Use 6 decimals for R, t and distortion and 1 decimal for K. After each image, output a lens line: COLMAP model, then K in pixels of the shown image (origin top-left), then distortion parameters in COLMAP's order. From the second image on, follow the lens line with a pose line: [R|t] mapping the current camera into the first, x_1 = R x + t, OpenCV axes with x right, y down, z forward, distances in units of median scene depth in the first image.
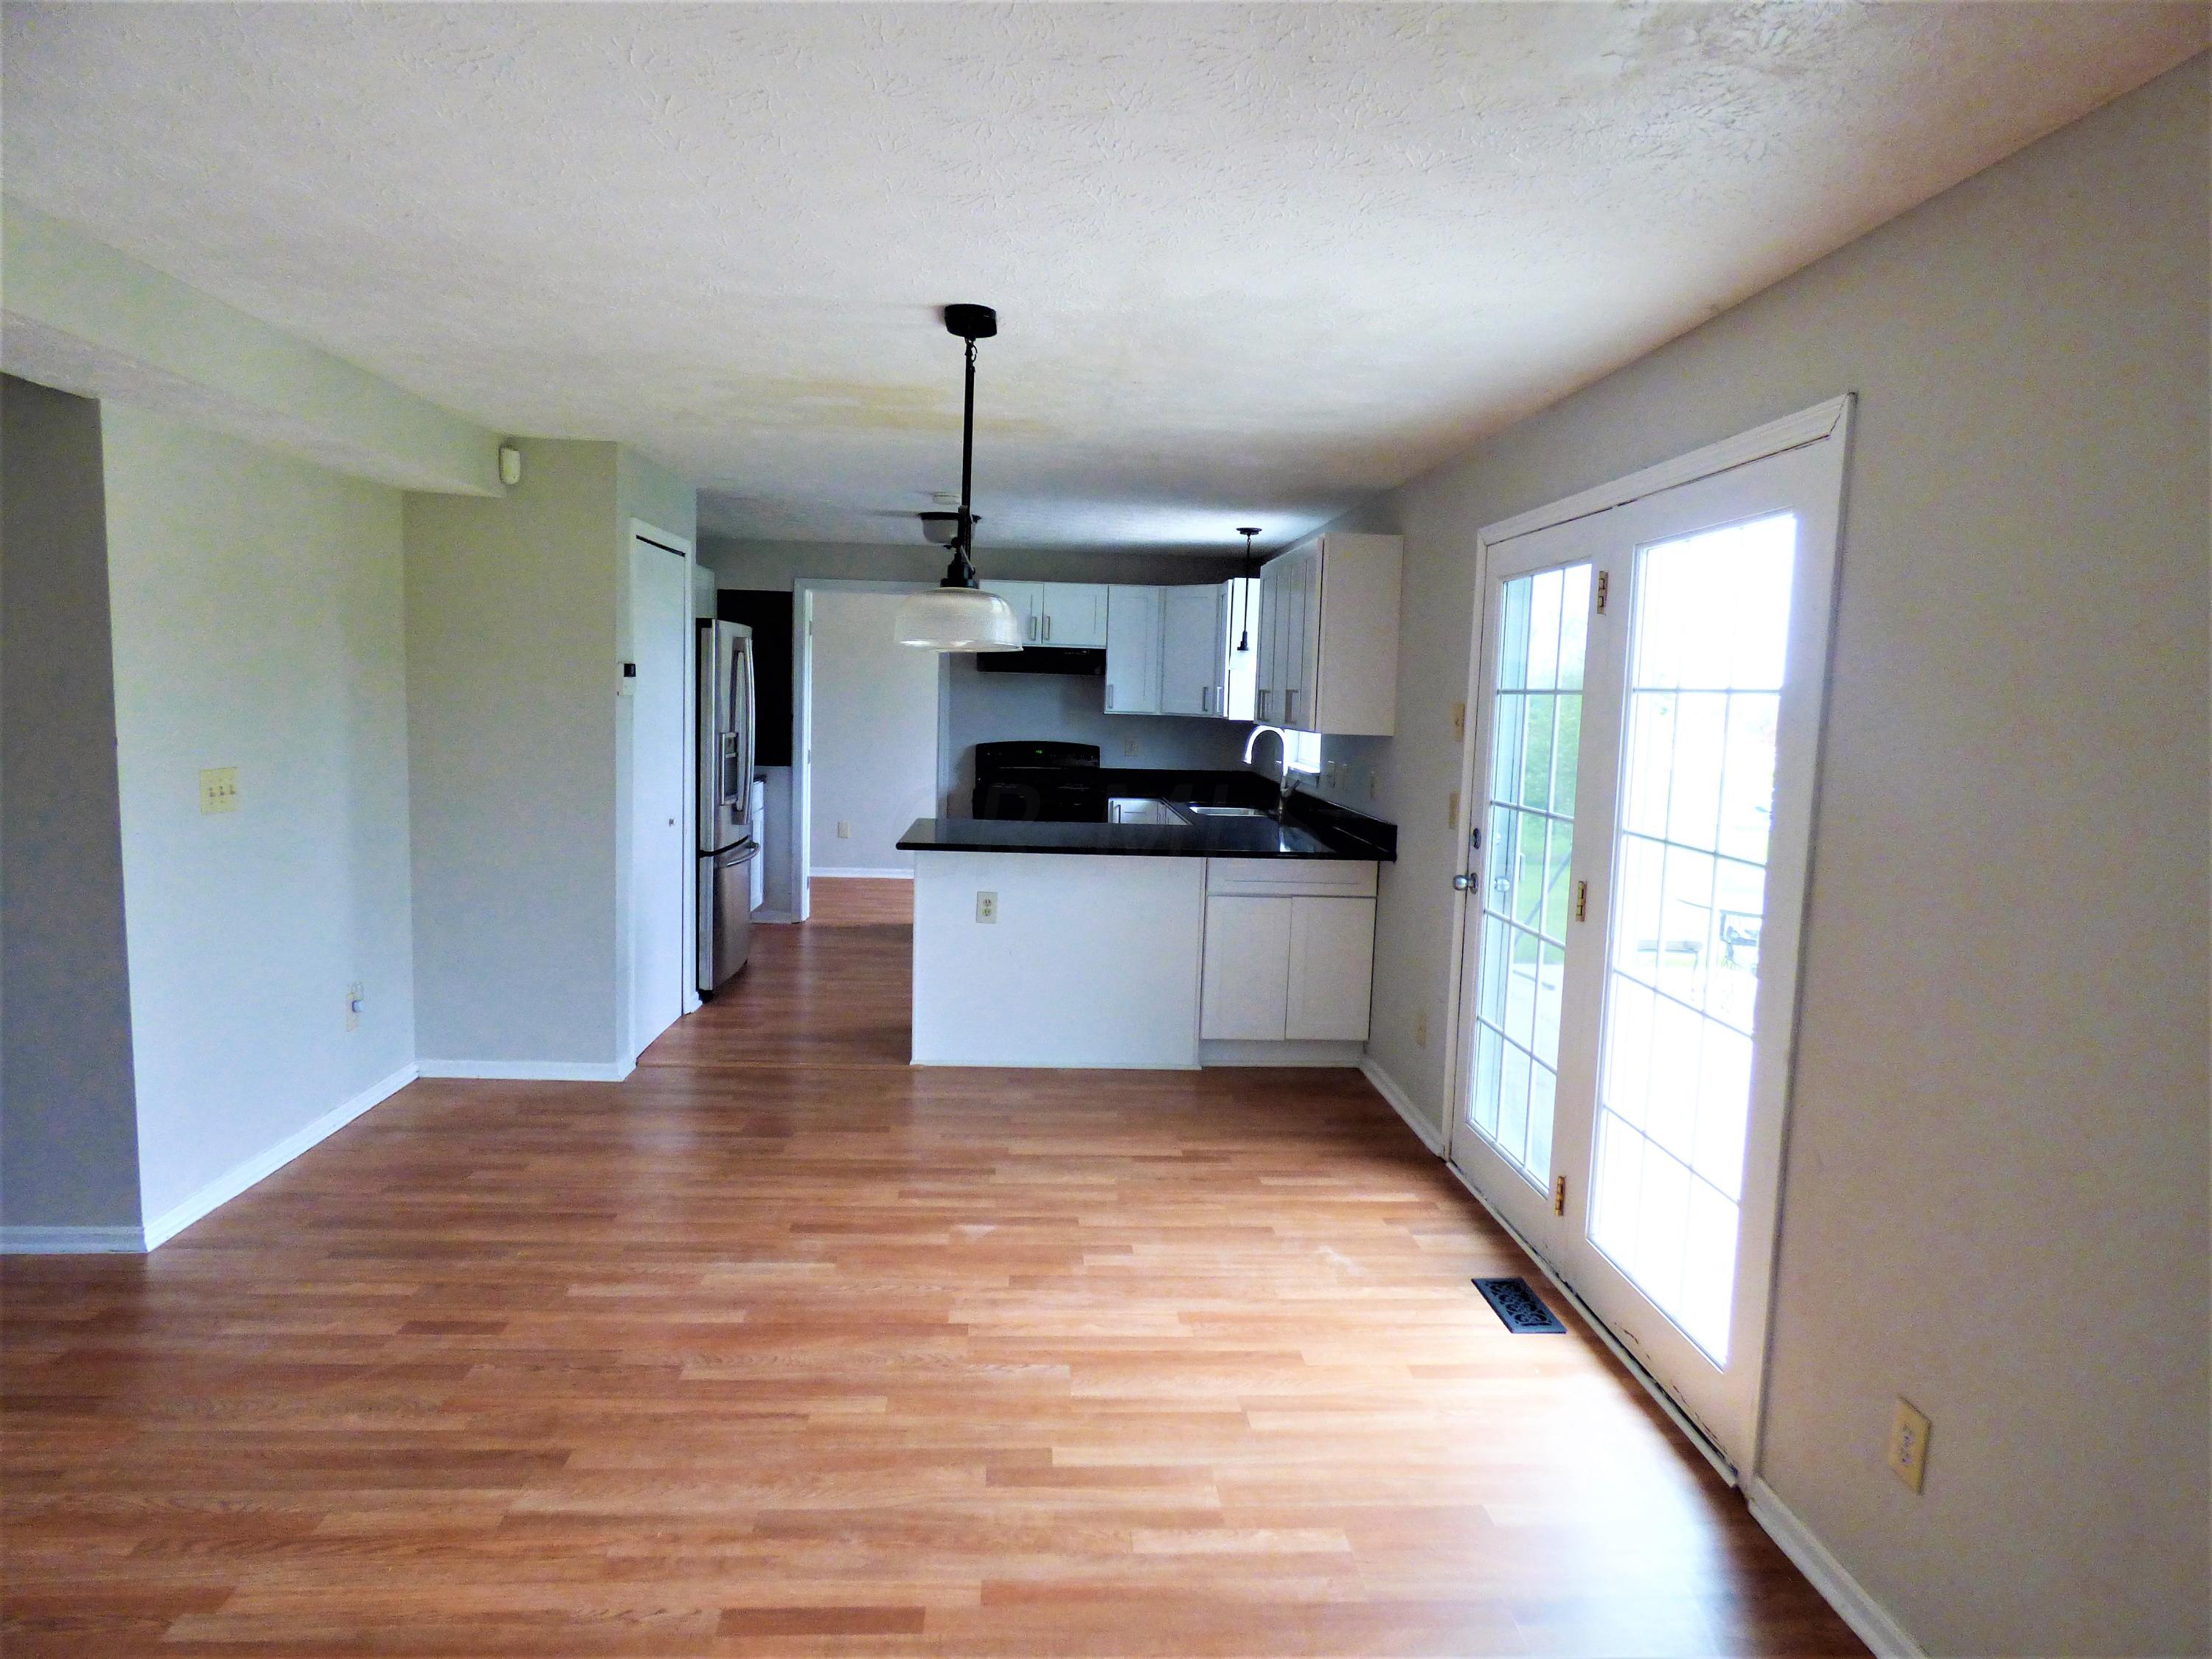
lens RADIAL K [[1330.9, 0, 1112.9], [0, 1330.9, 821.6], [0, 0, 1]] dist [-0.003438, -0.001835]
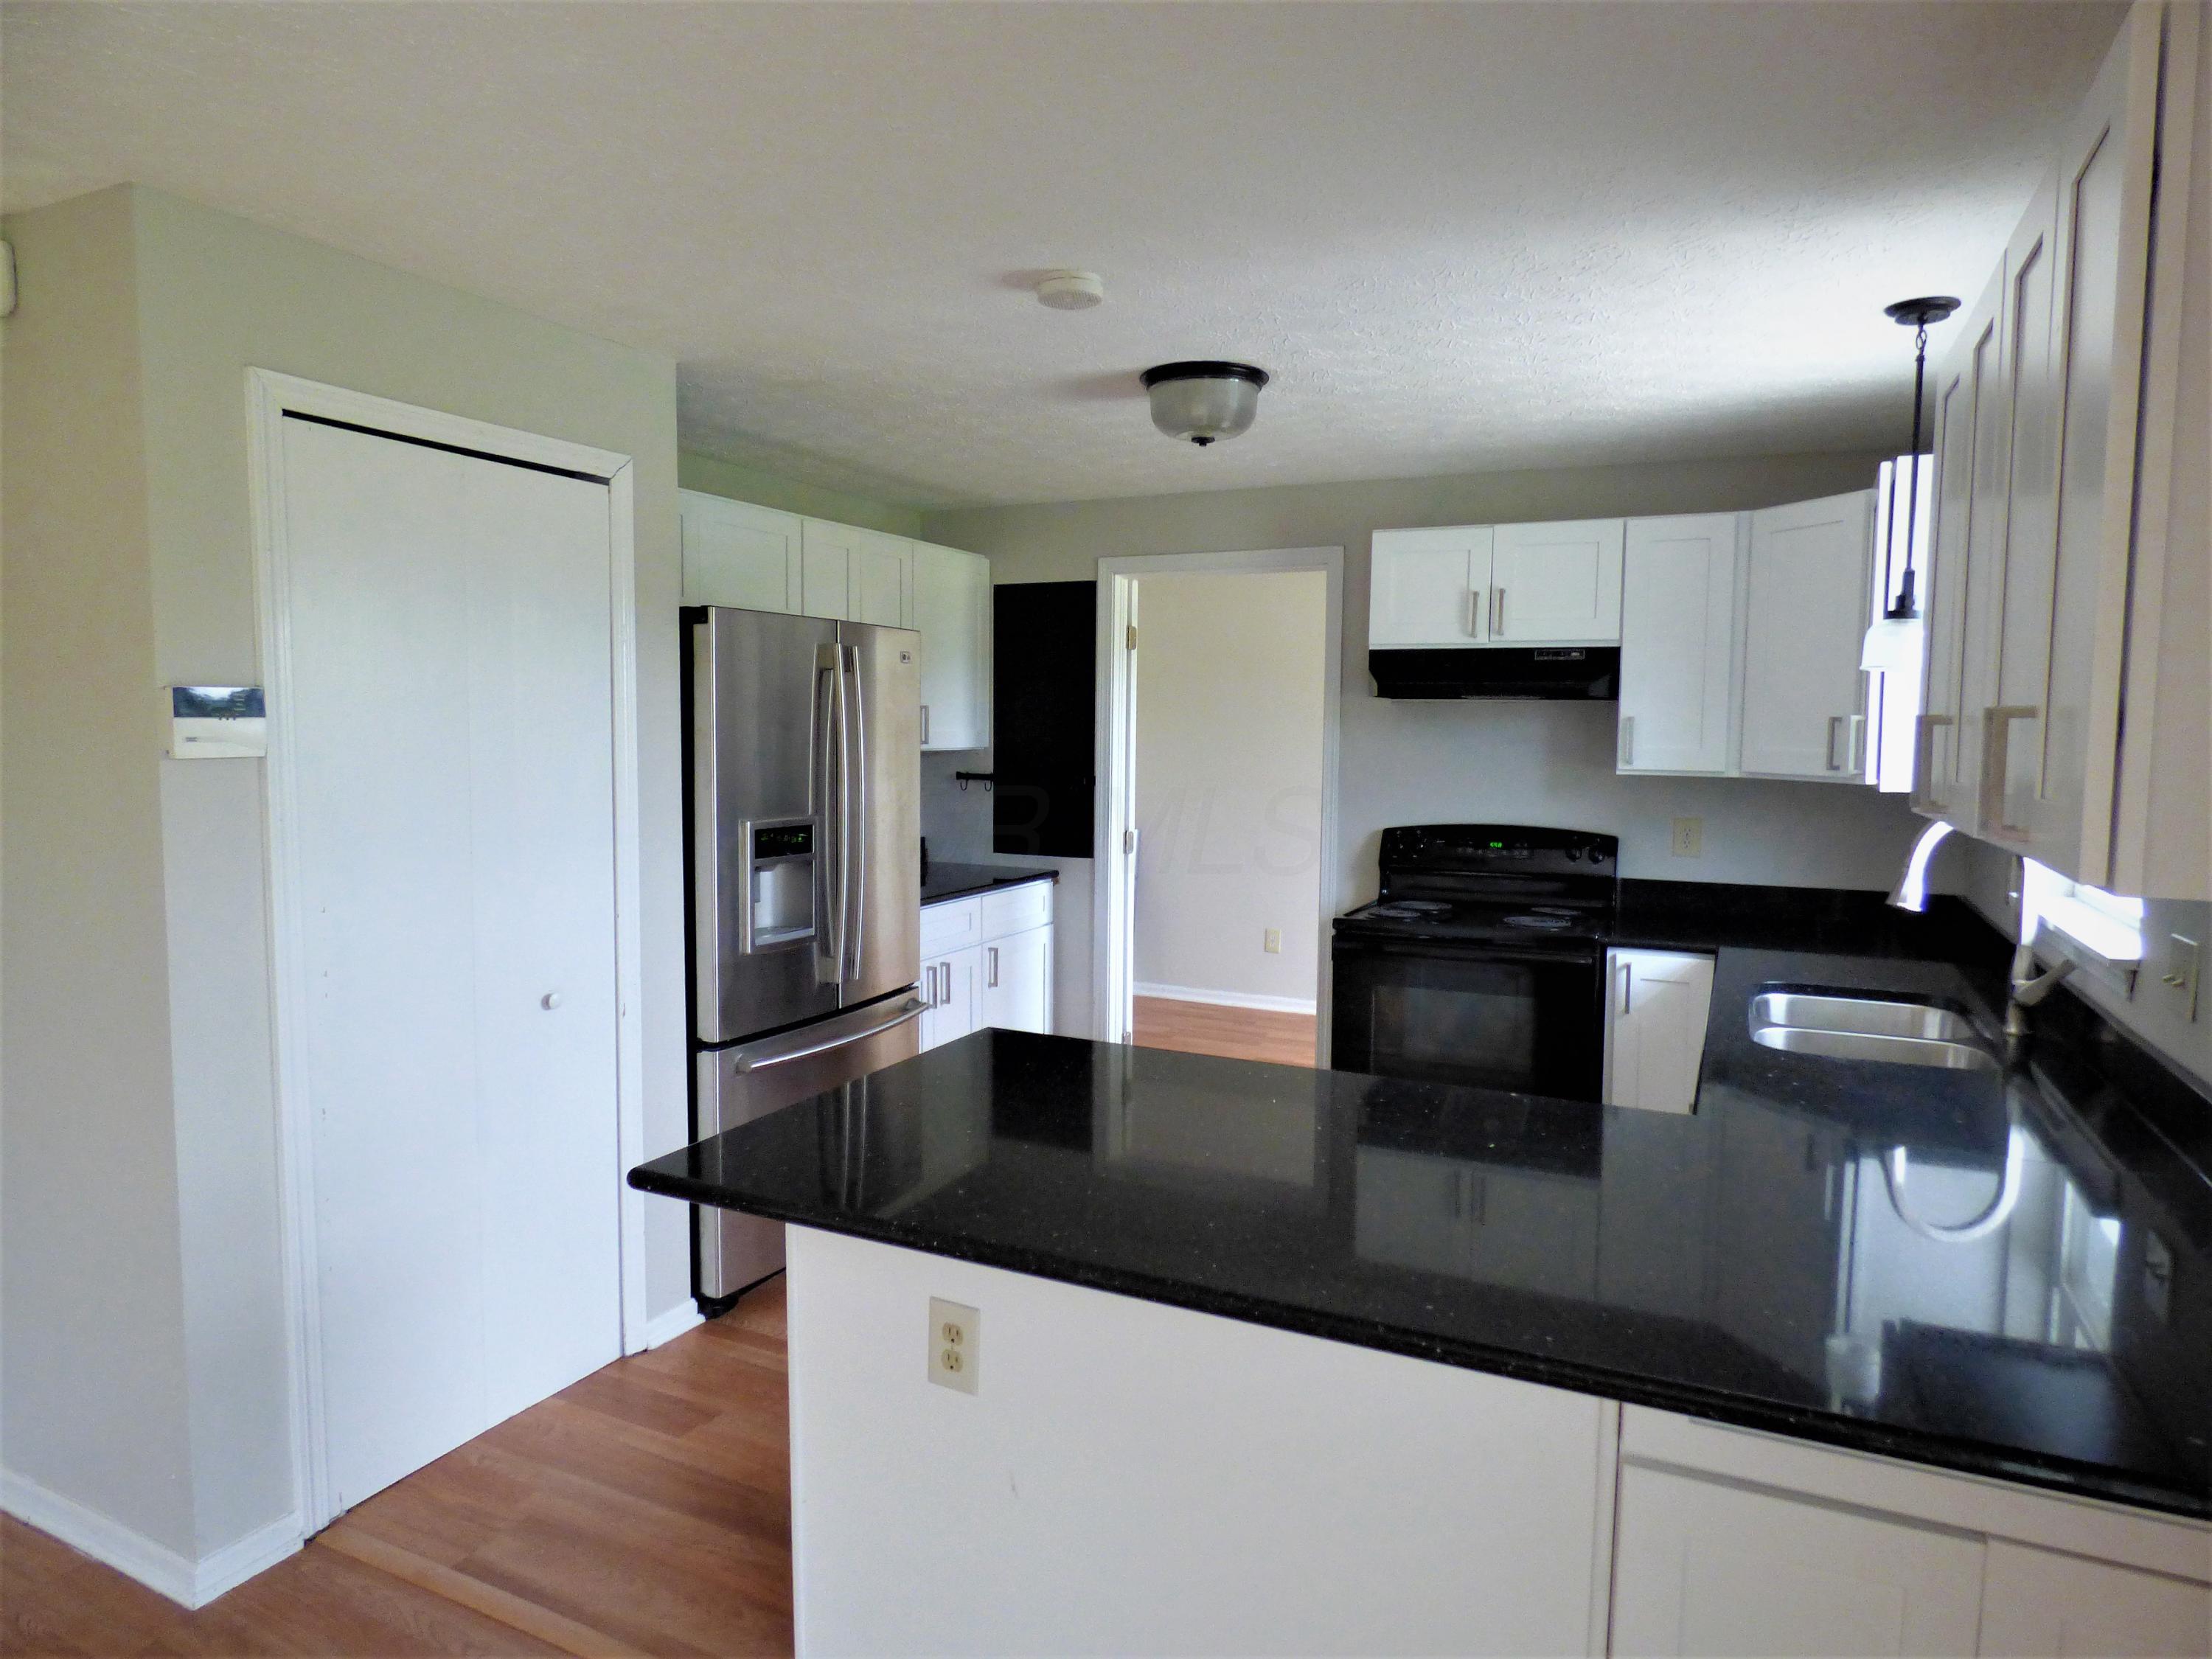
lens RADIAL K [[1330.9, 0, 1112.9], [0, 1330.9, 821.6], [0, 0, 1]] dist [-0.003438, -0.001835]
pose [[0.872125, 0.015929, -0.489025, 0.076766], [-0.032570, 0.999143, -0.025539, -0.045585], [0.488199, 0.038201, 0.871896, 0.481712]]
